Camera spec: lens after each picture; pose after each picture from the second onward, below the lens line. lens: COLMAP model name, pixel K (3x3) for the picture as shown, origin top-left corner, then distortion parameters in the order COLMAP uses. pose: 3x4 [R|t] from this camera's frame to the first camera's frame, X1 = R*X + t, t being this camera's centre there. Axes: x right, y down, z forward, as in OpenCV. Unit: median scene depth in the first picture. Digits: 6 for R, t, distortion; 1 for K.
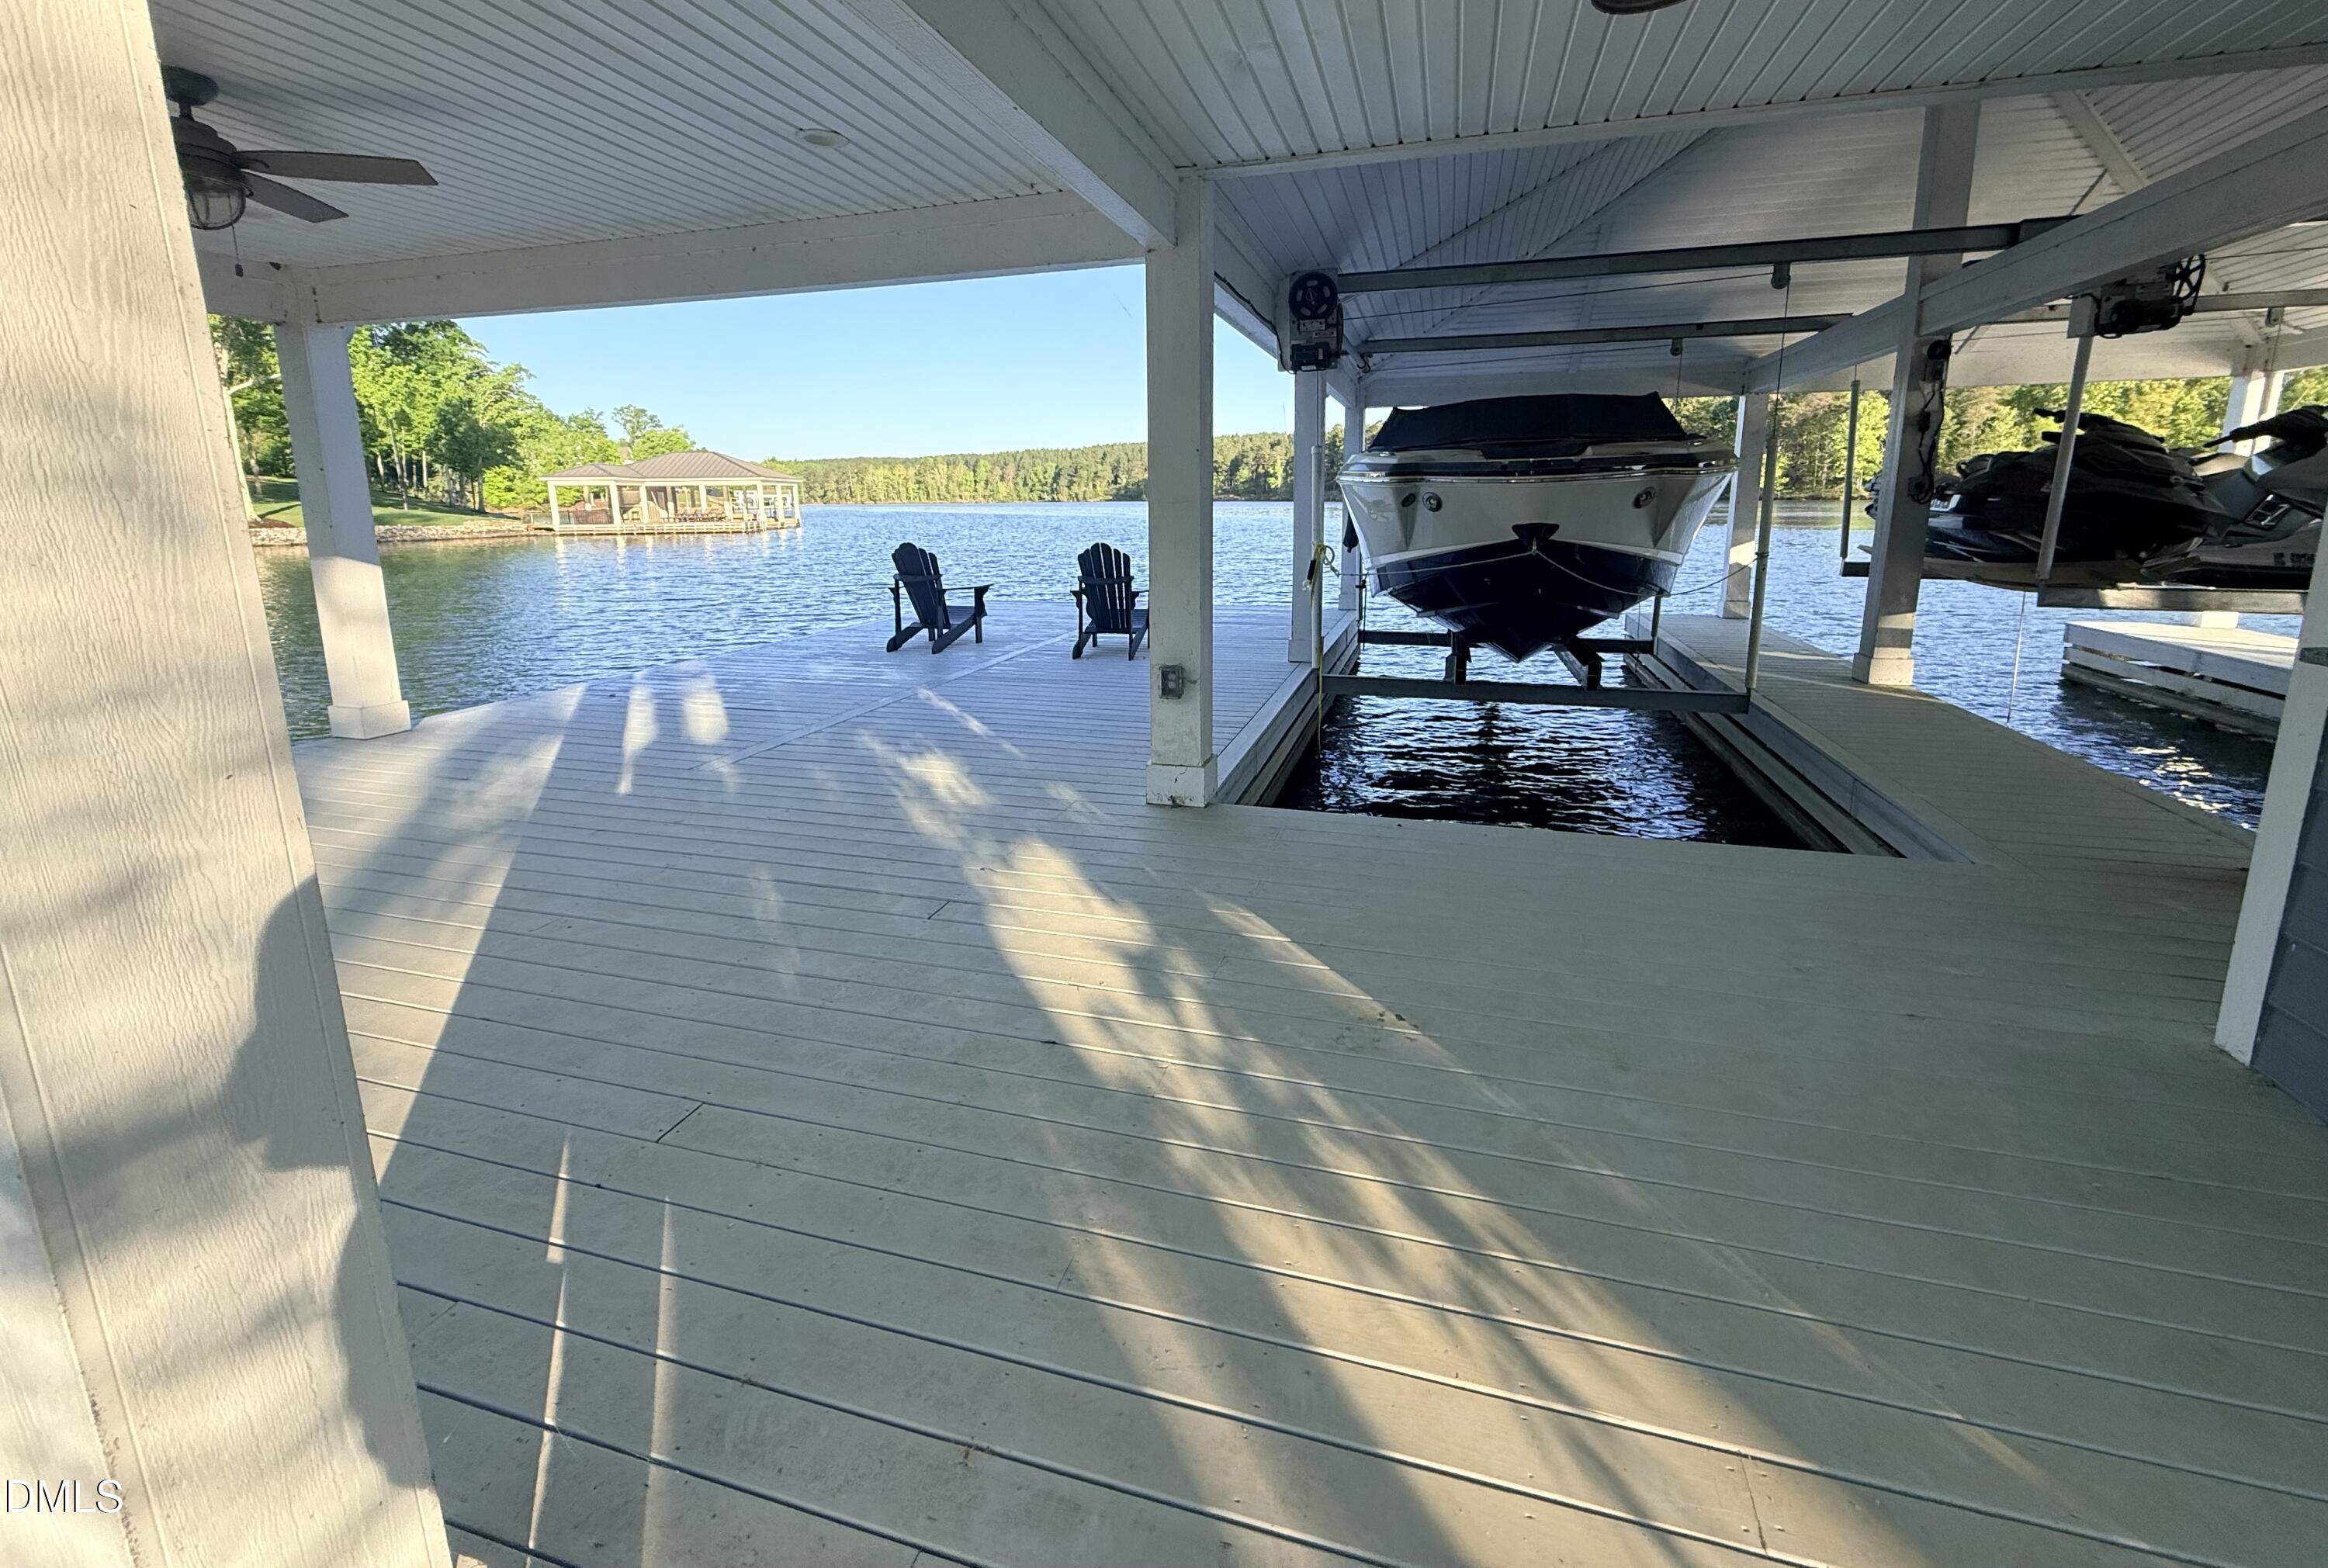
lens RADIAL K [[944.1, 0, 1189.3], [0, 944.1, 671.5], [0, 0, 1]] dist [0.000224, -0.000025]
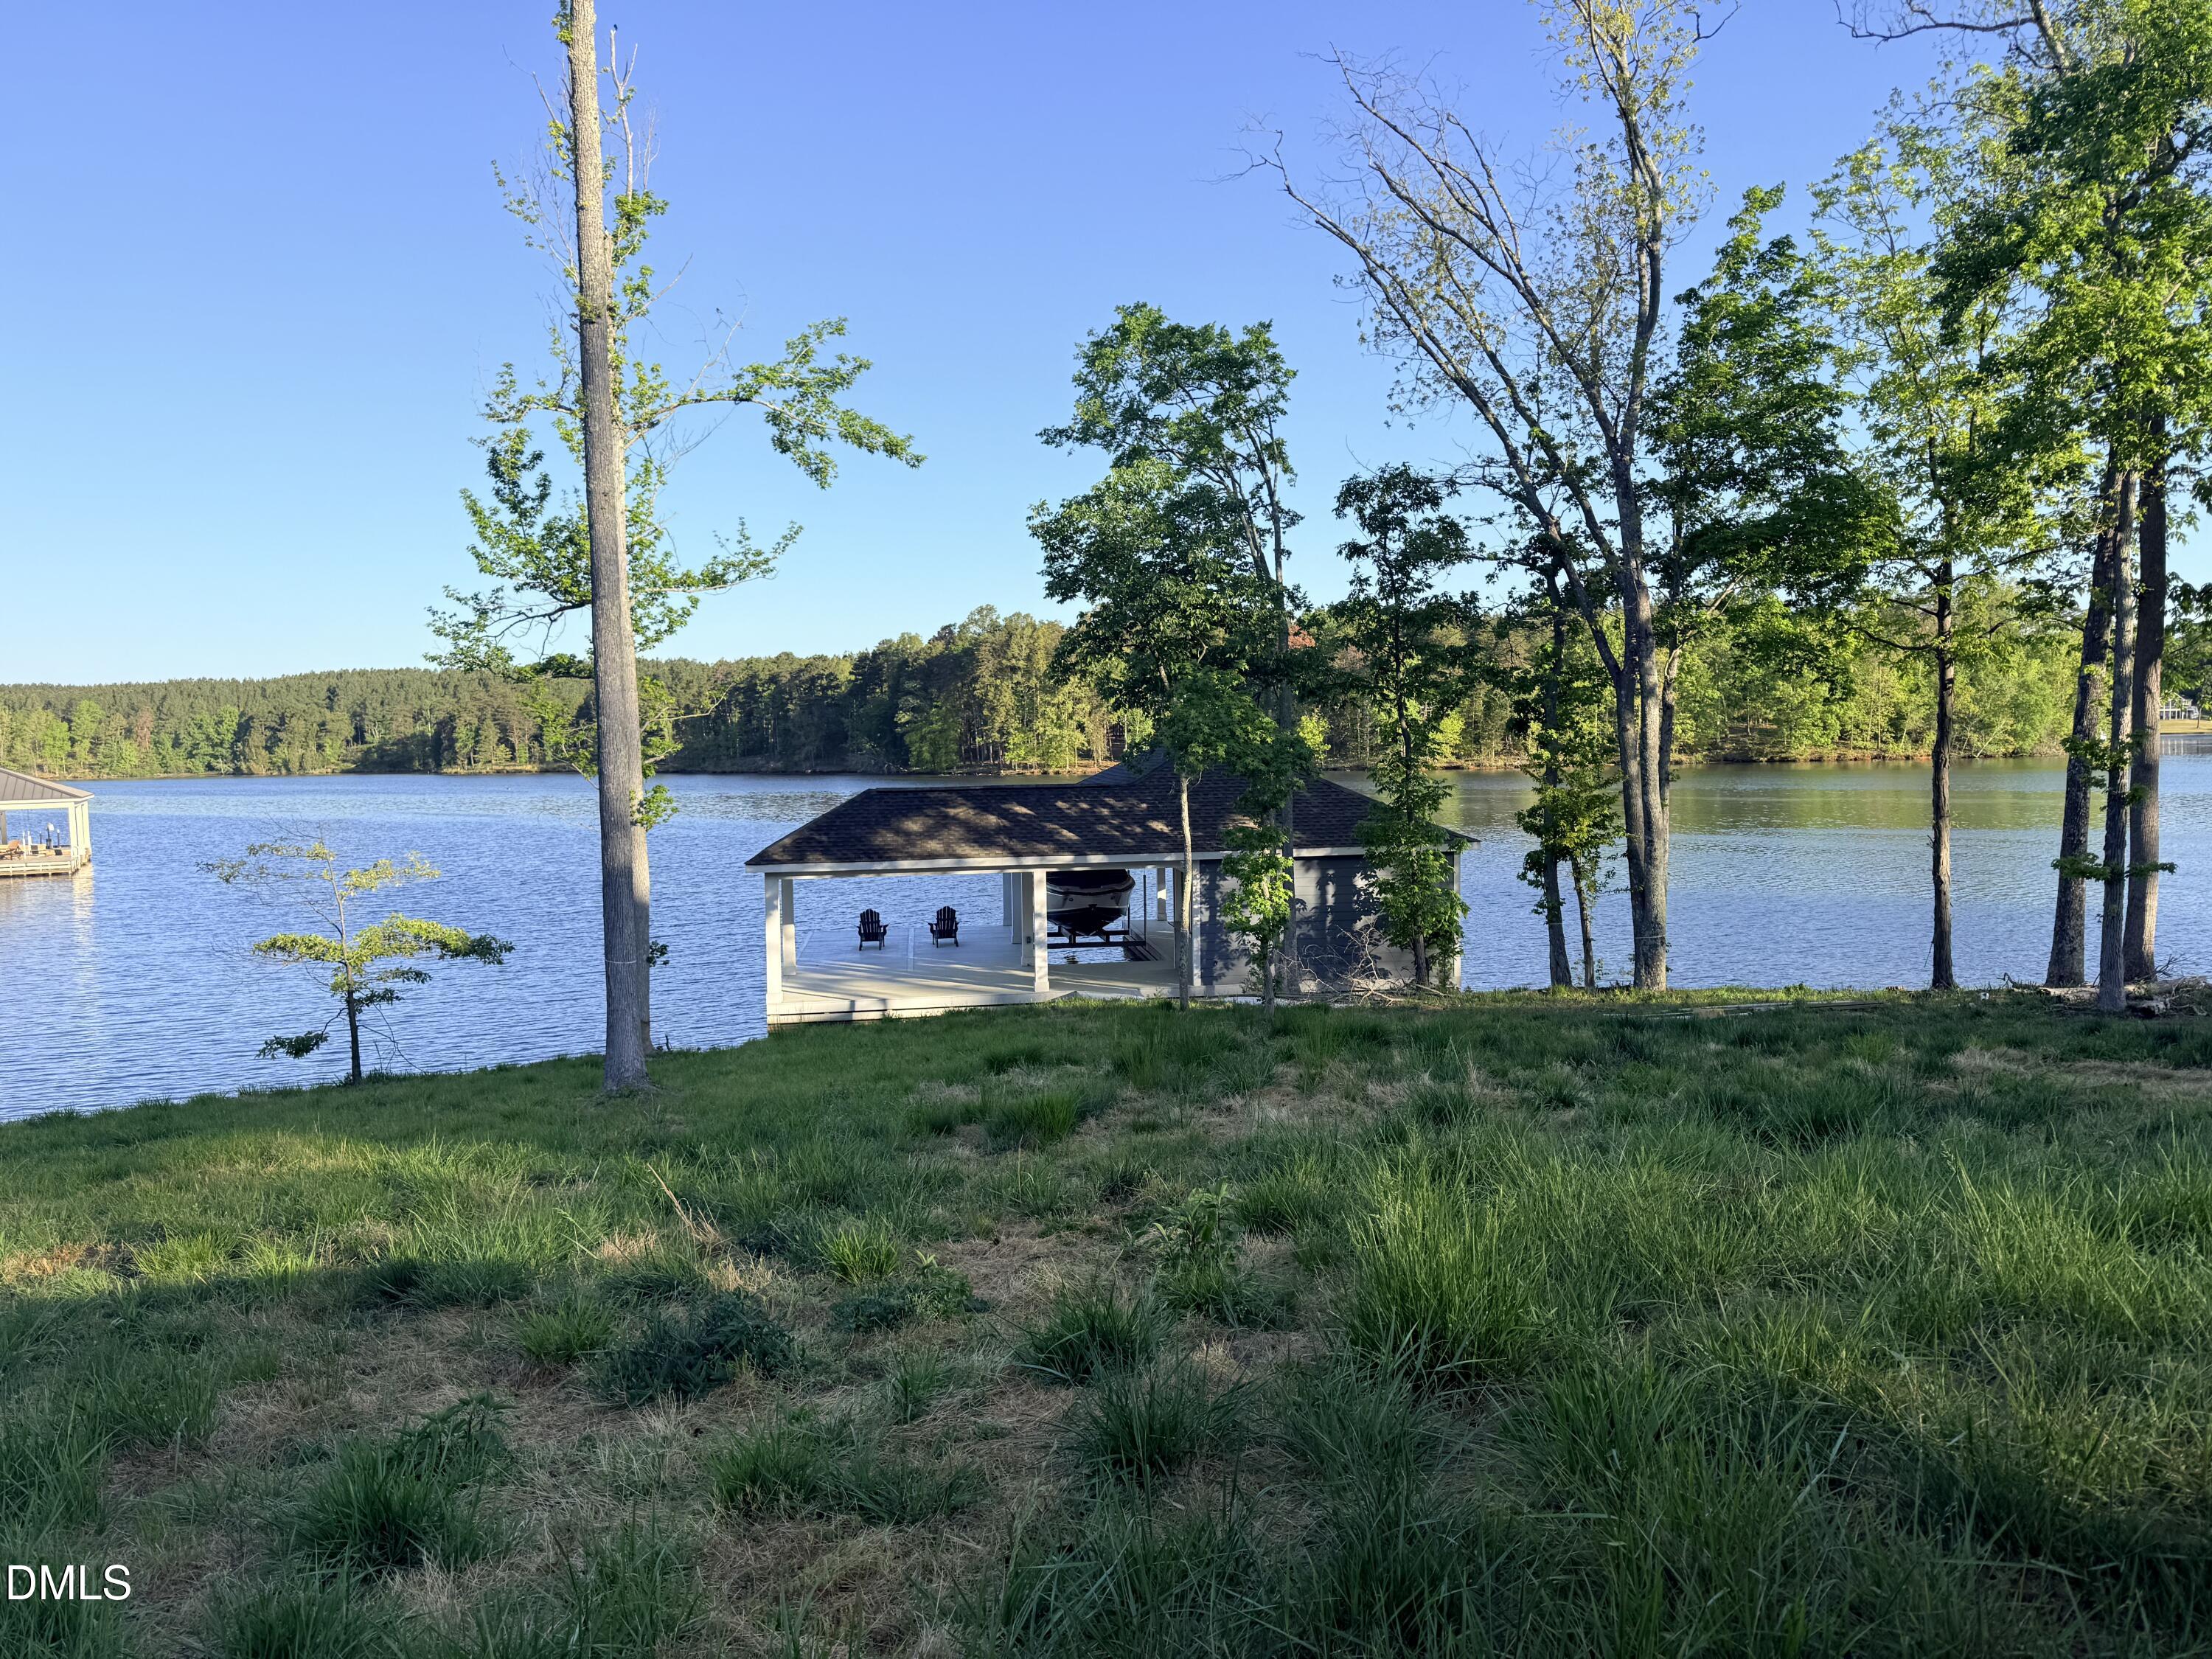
lens RADIAL K [[1532.1, 0, 1134.7], [0, 1532.1, 843.9], [0, 0, 1]] dist [0.059135, -0.066253]
pose [[0.917284, -0.032996, 0.396864, -1.742825], [0.081241, 0.991109, -0.105372, 0.257342], [-0.389858, 0.128897, 0.911809, -4.294910]]
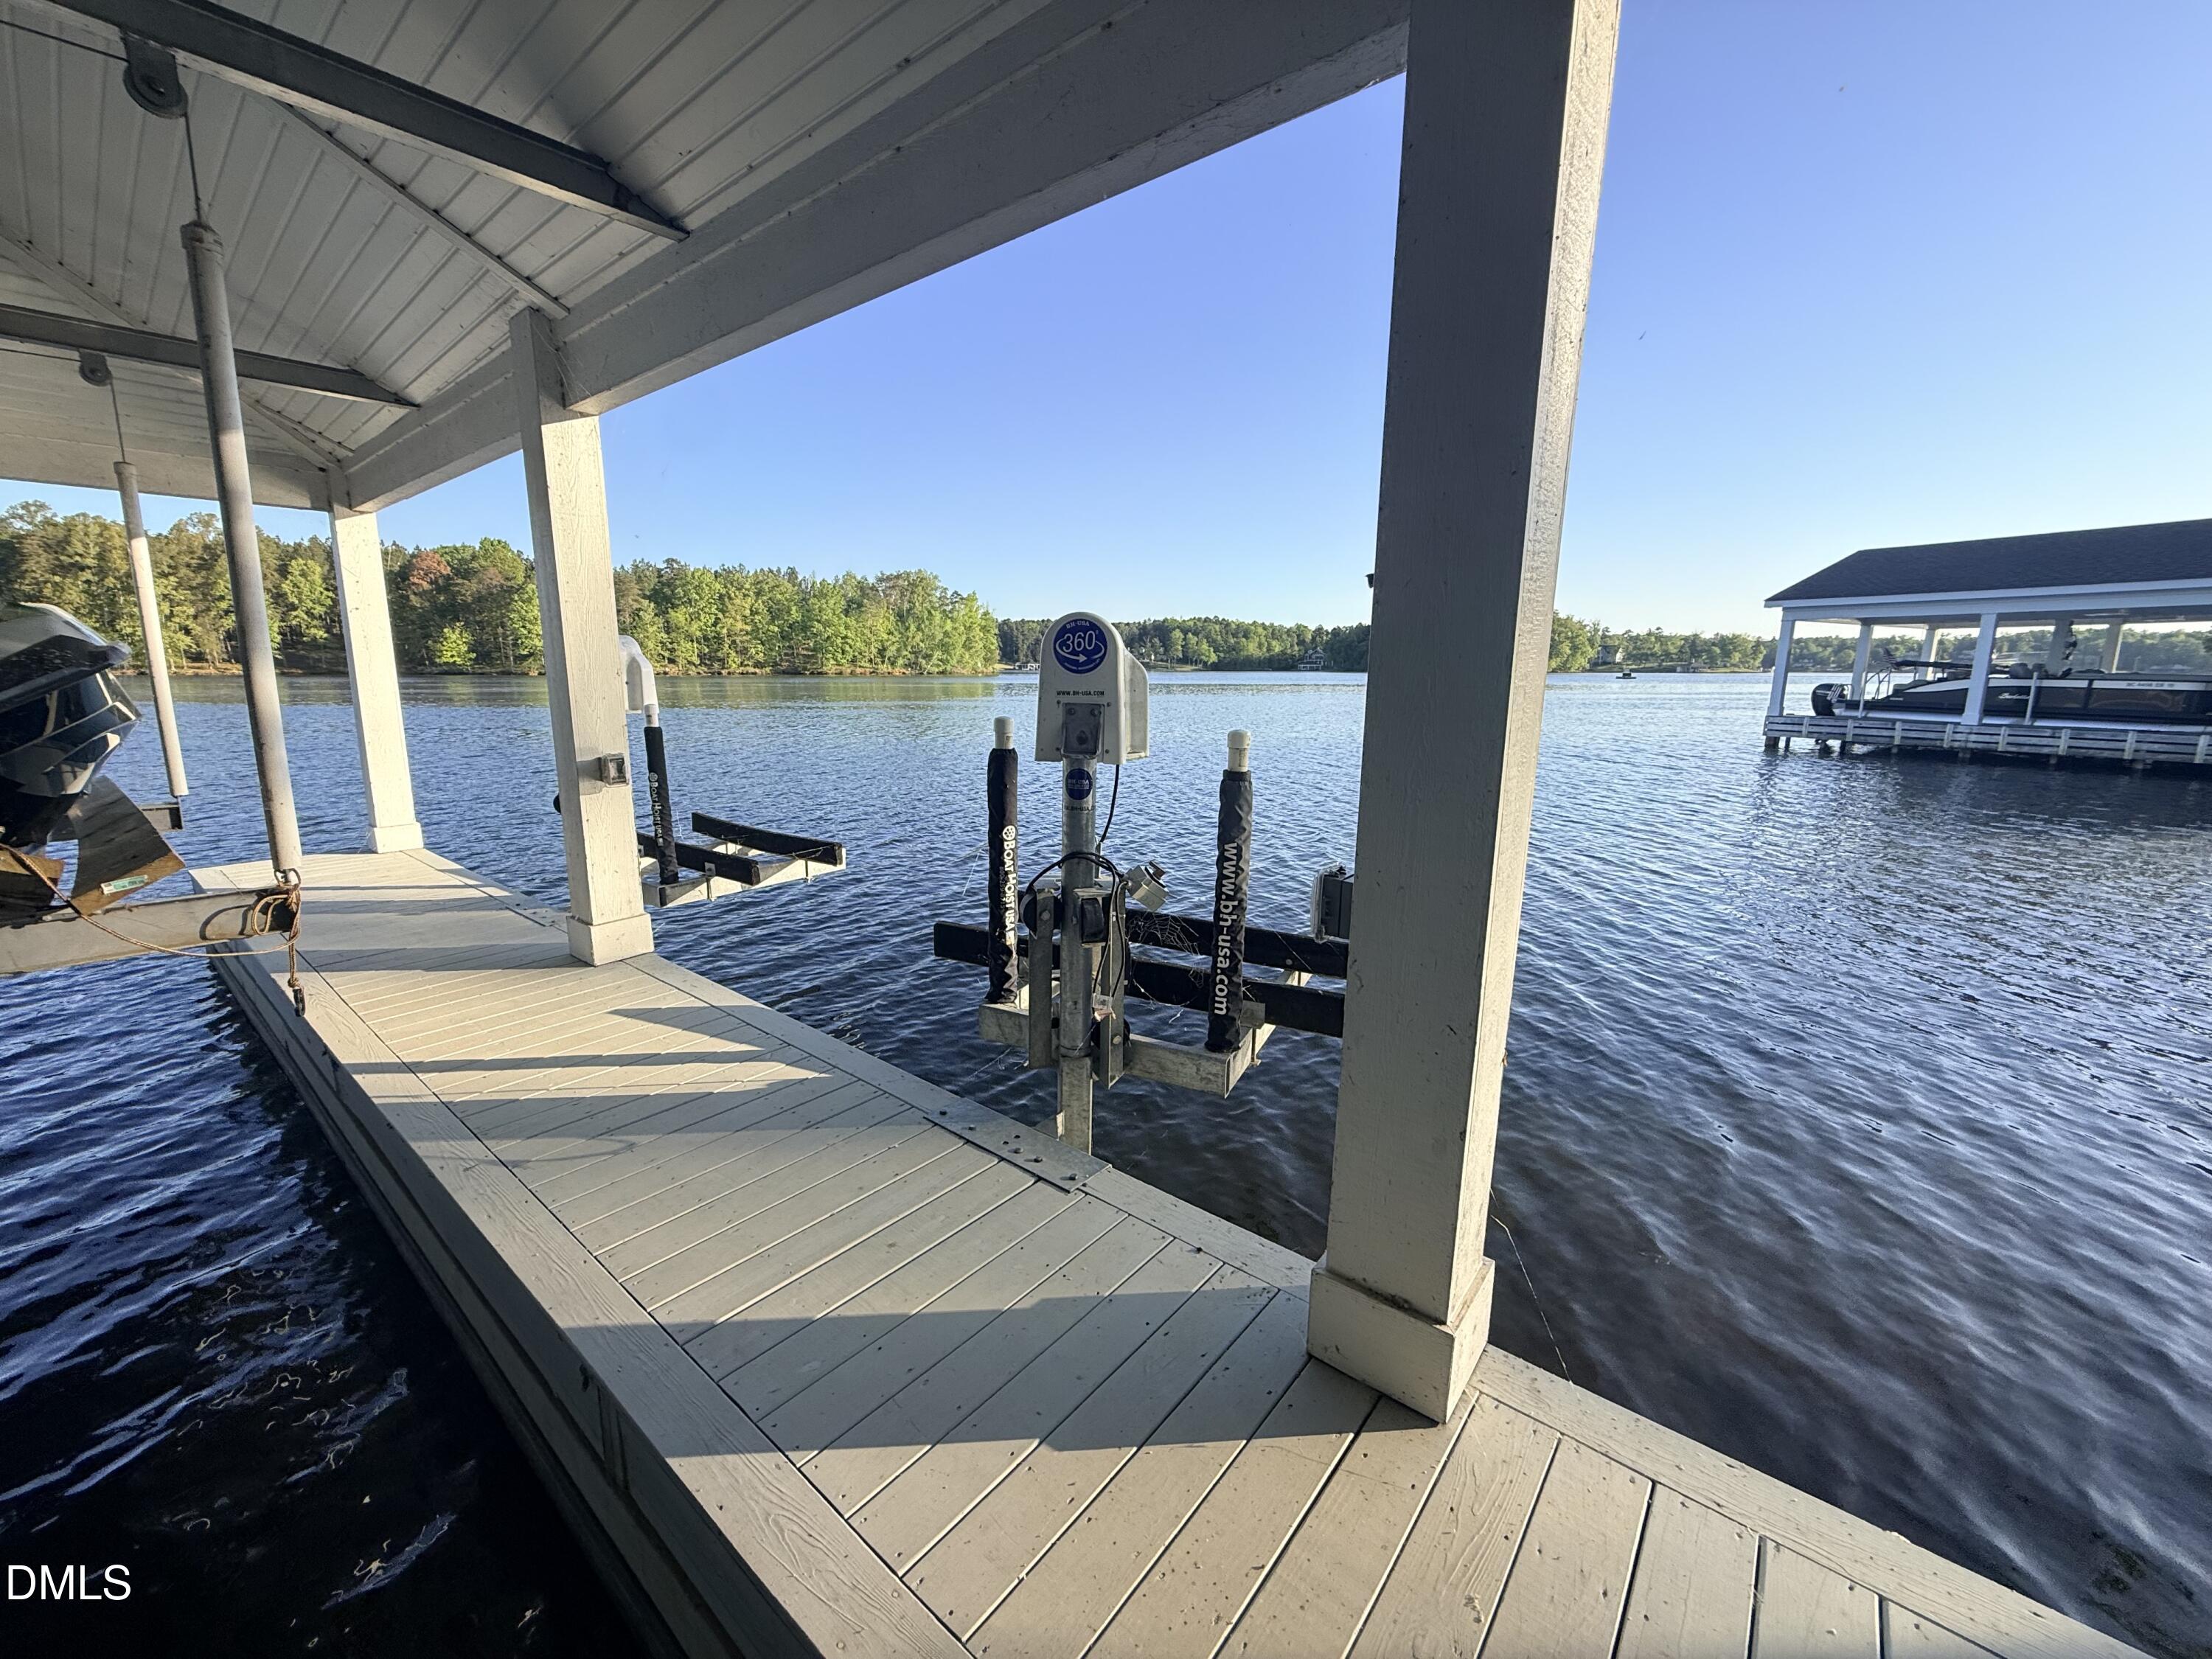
lens RADIAL K [[873.5, 0, 1098.0], [0, 873.5, 828.4], [0, 0, 1]] dist [-0.000345, 0.000153]
pose [[0.412605, -0.152406, 0.898070, 1.038979], [0.157581, 0.982982, 0.094418, -0.063312], [-0.897176, 0.102561, 0.429600, 0.306344]]
